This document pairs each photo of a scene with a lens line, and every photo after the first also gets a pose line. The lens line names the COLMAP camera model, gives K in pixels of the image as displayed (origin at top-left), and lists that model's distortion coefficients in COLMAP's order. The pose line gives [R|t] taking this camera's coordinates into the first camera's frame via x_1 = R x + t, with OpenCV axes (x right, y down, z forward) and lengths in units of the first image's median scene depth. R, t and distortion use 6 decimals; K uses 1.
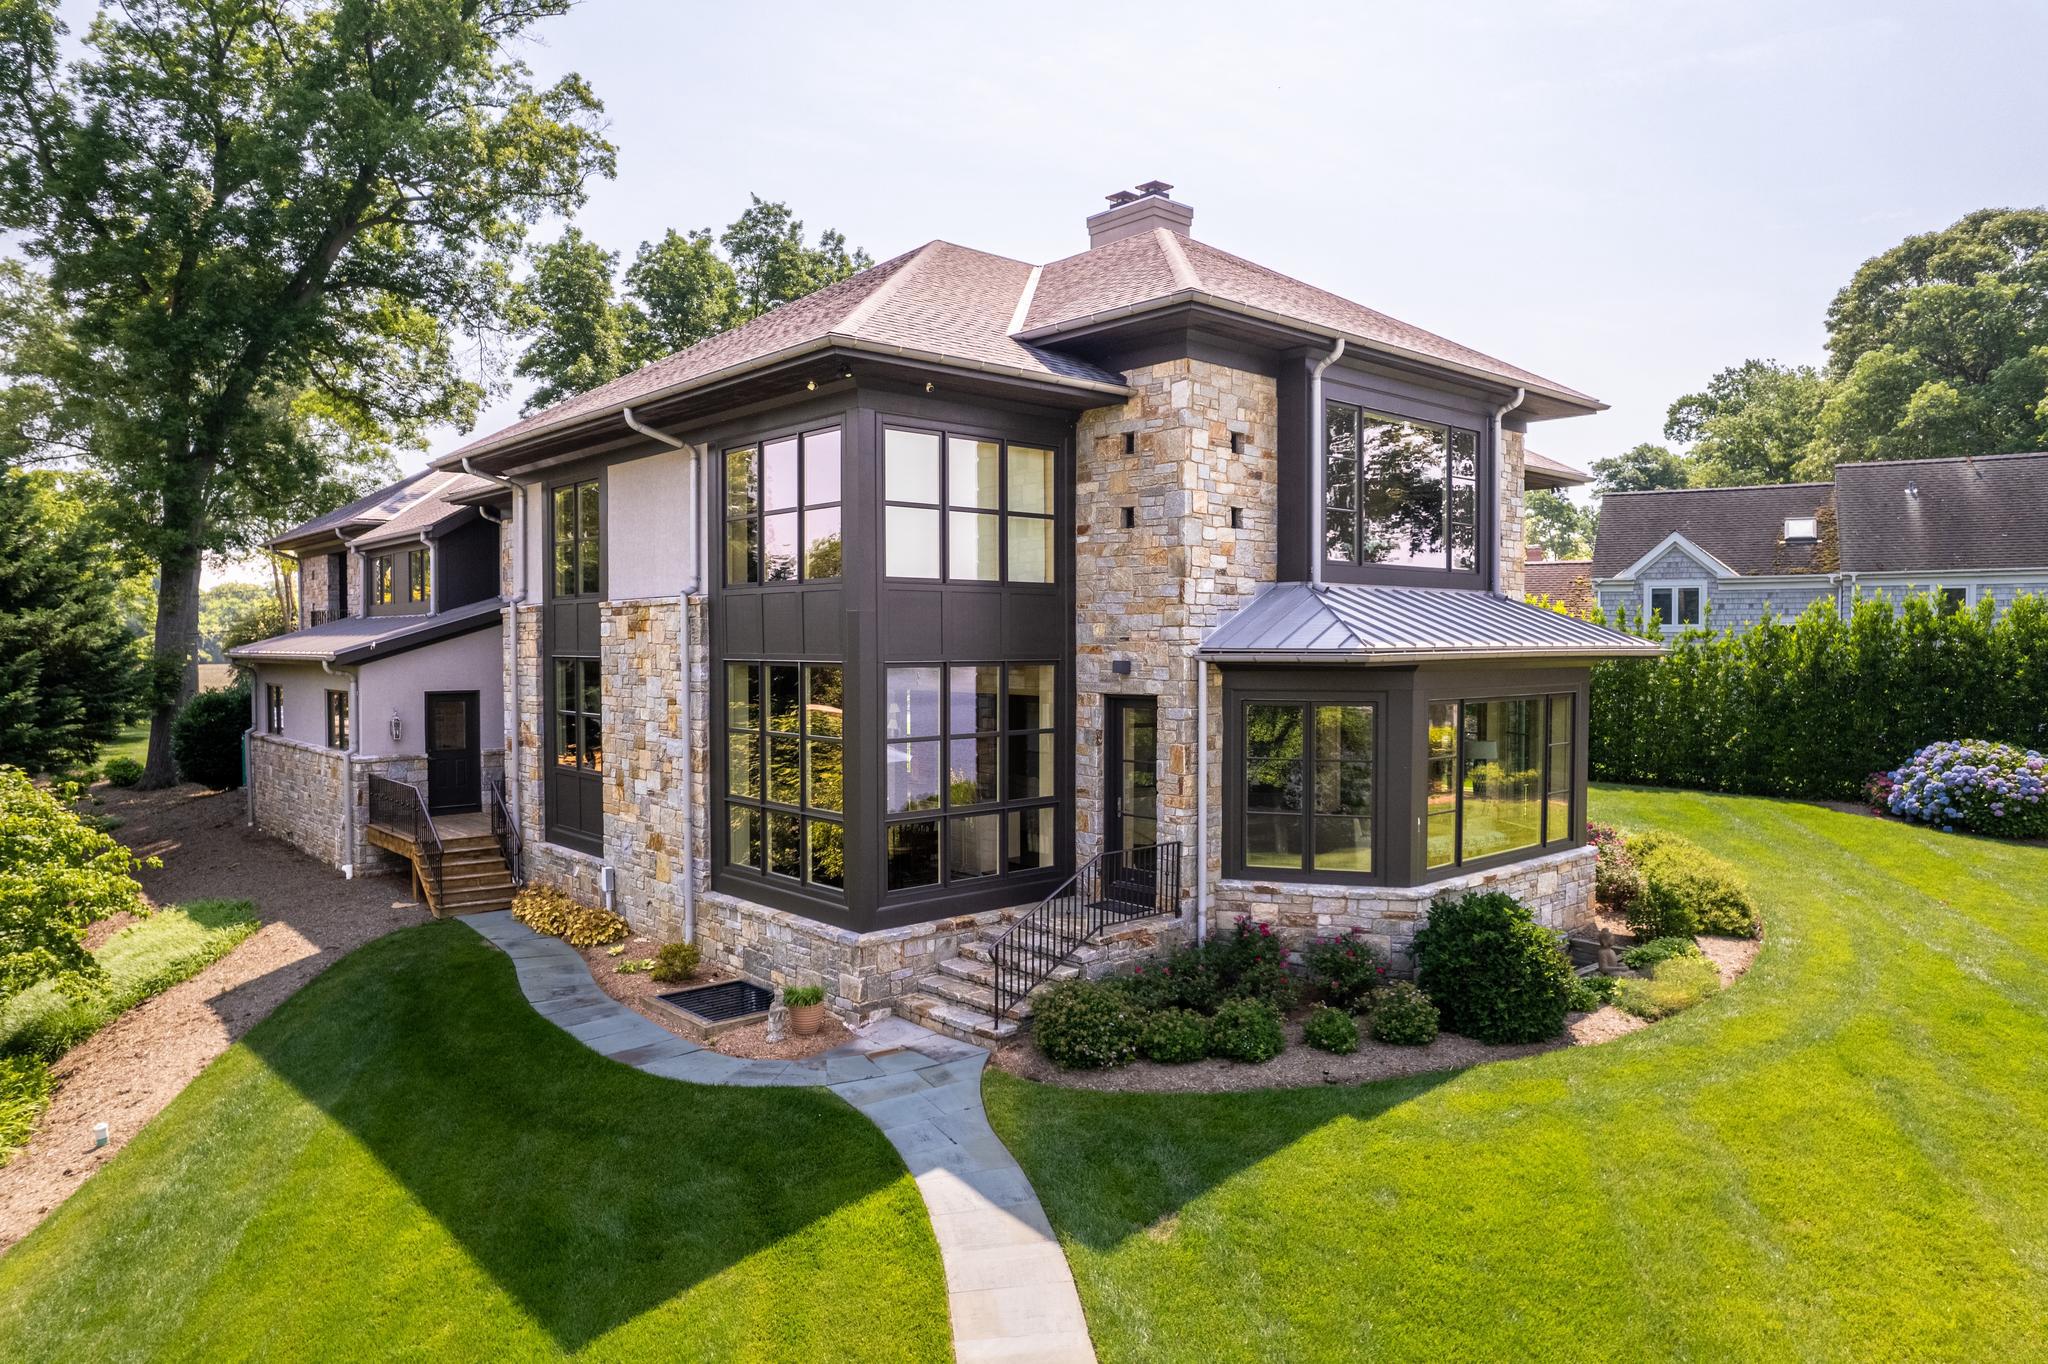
lens RADIAL K [[1311.9, 0, 1033.1], [0, 1311.9, 683.0], [0, 0, 1]] dist [-0.061116, 0.050105]
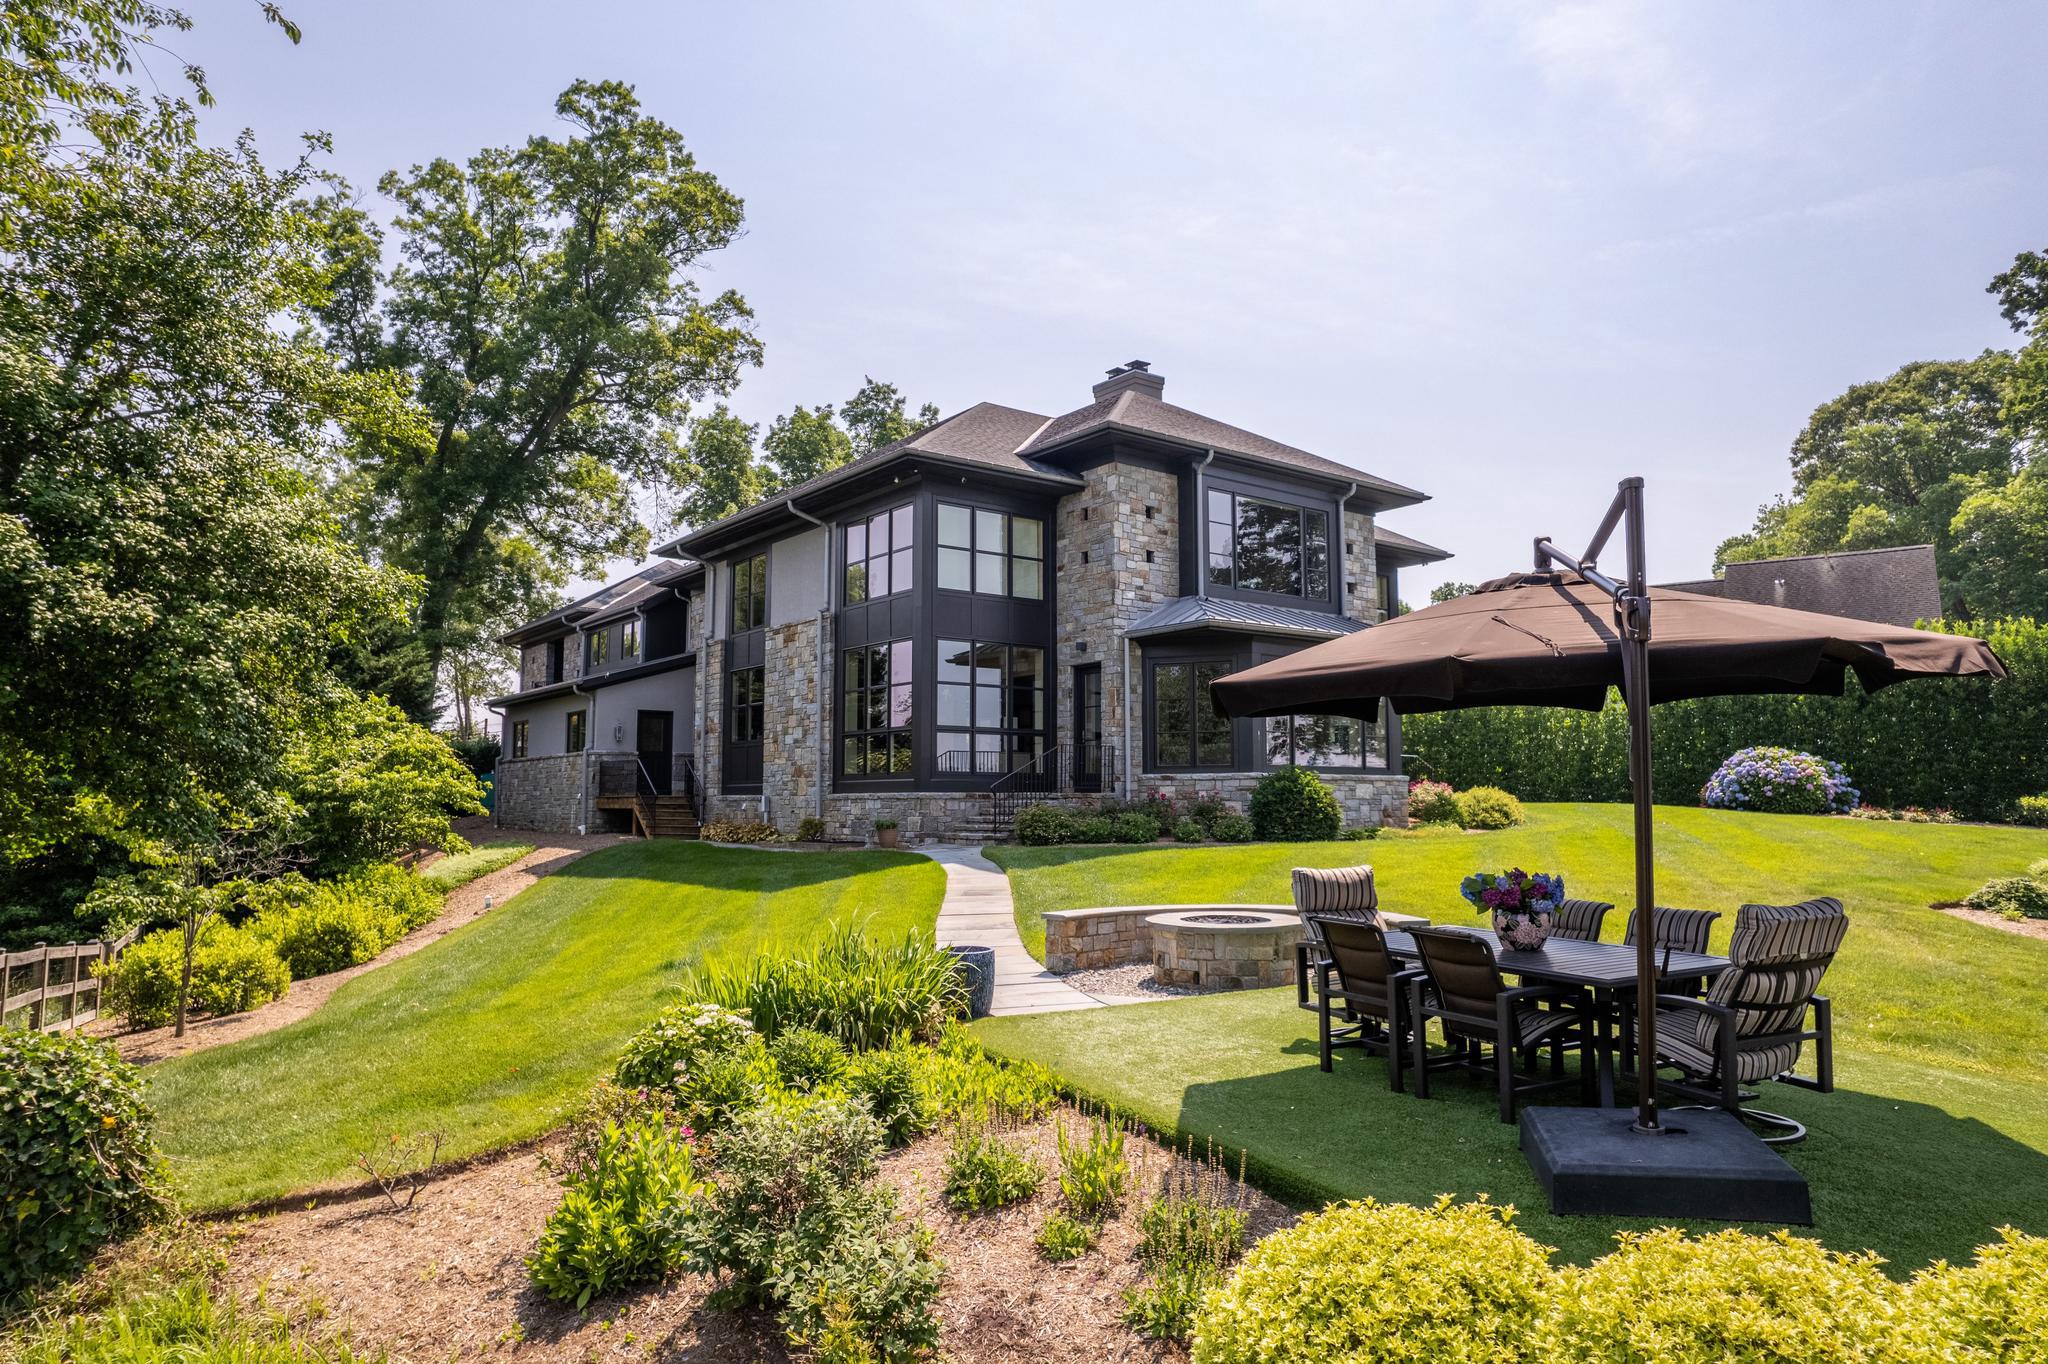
lens RADIAL K [[1311.9, 0, 1036.7], [0, 1311.9, 681.4], [0, 0, 1]] dist [-0.061116, 0.050105]
pose [[0.997008, -0.008473, -0.076838, 0.102127], [-0.001301, 0.991996, -0.126261, 0.177875], [0.077293, 0.125983, 0.989017, -0.469046]]
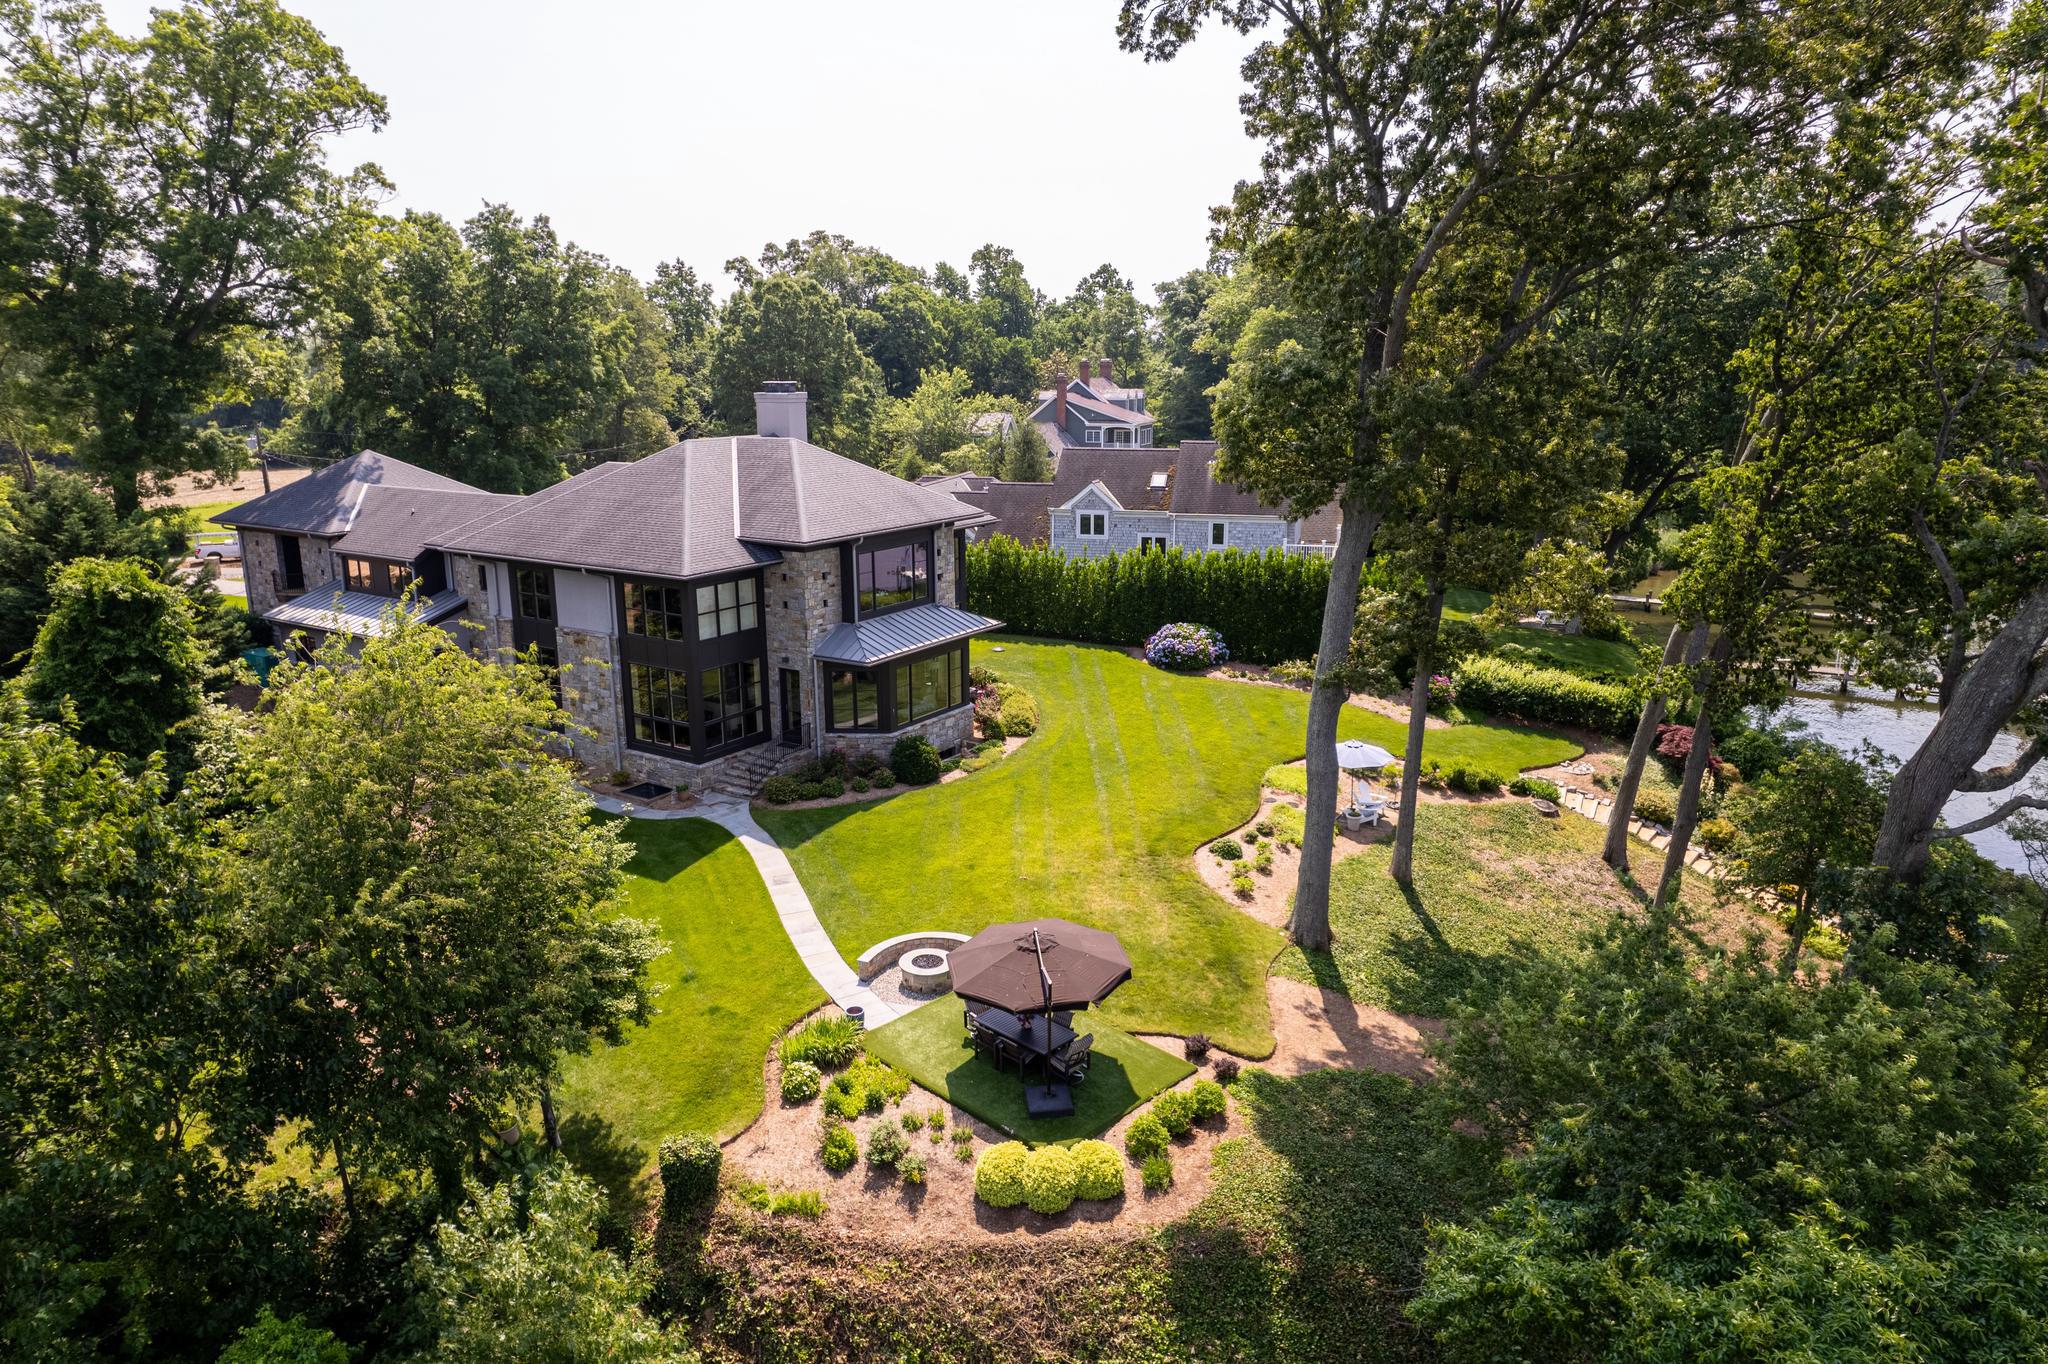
lens RADIAL K [[1311.9, 0, 1021.1], [0, 1311.9, 671.0], [0, 0, 1]] dist [-0.061116, 0.050105]
pose [[0.966872, -0.062937, 0.247383, -0.098277], [0.013251, 0.980196, 0.197586, -0.384154], [-0.254919, -0.187762, 0.948558, -1.260062]]
